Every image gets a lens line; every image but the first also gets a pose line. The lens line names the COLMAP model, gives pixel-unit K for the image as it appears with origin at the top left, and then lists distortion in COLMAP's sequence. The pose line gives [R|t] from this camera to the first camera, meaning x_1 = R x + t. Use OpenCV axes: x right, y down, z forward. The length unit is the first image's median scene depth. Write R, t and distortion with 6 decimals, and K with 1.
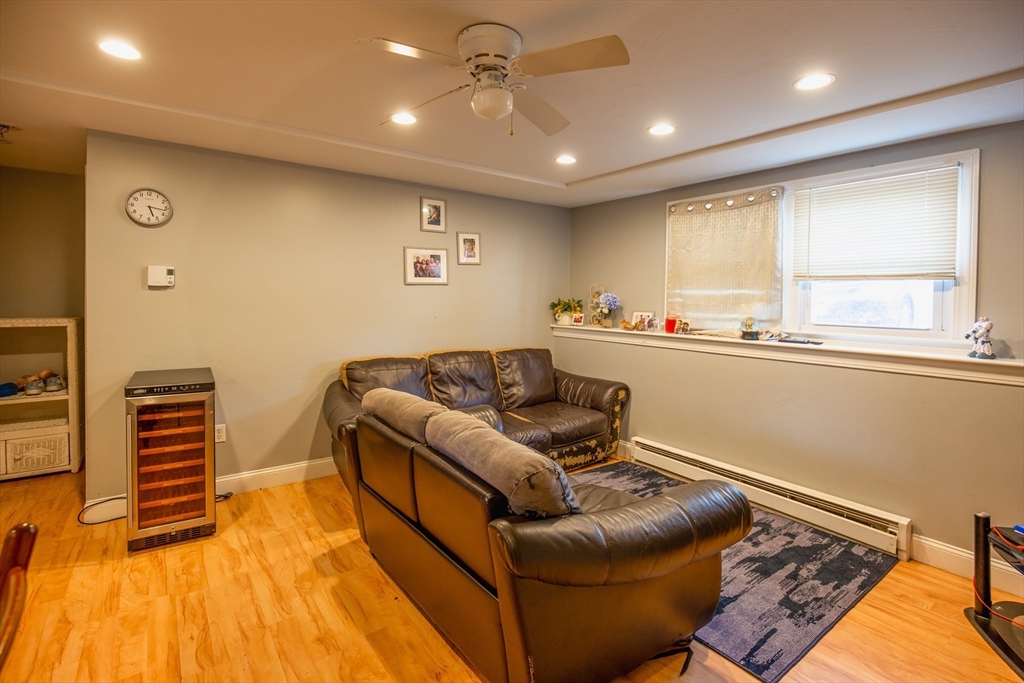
lens RADIAL K [[479.1, 0, 513.7], [0, 479.1, 307.0], [0, 0, 1]] dist [0.000176, 0.000295]
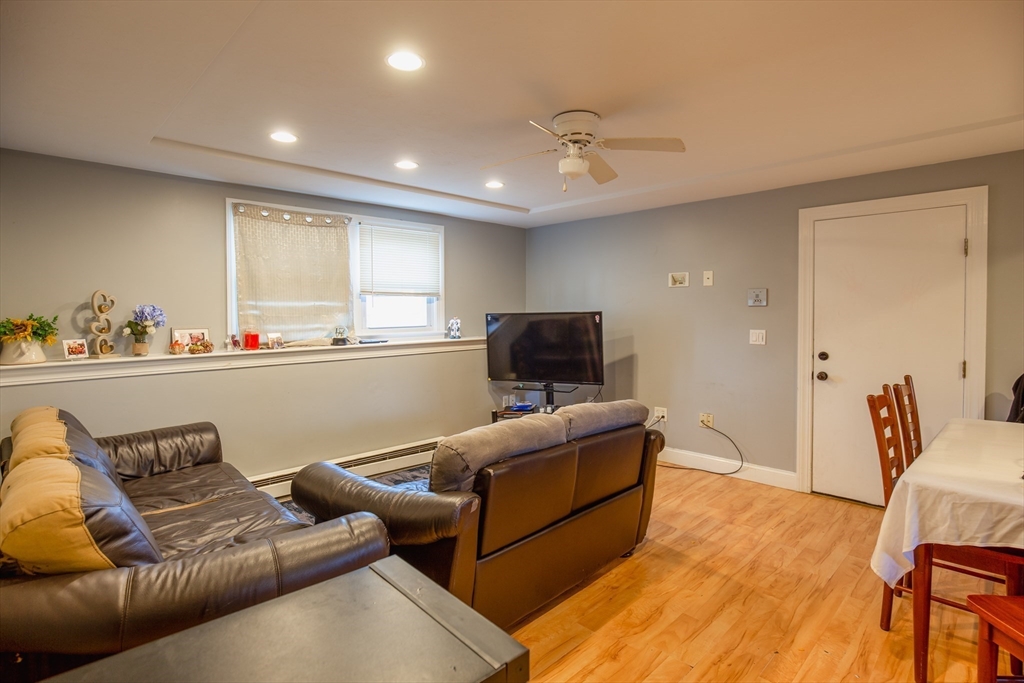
lens RADIAL K [[536.7, 0, 513.7], [0, 536.7, 311.7], [0, 0, 1]] dist [0.001058, 0.000115]
pose [[-0.150836, -0.018583, 0.988384, -0.849050], [0.024806, 0.999437, 0.022576, -0.031111], [-0.988248, 0.027923, -0.150290, 0.785863]]
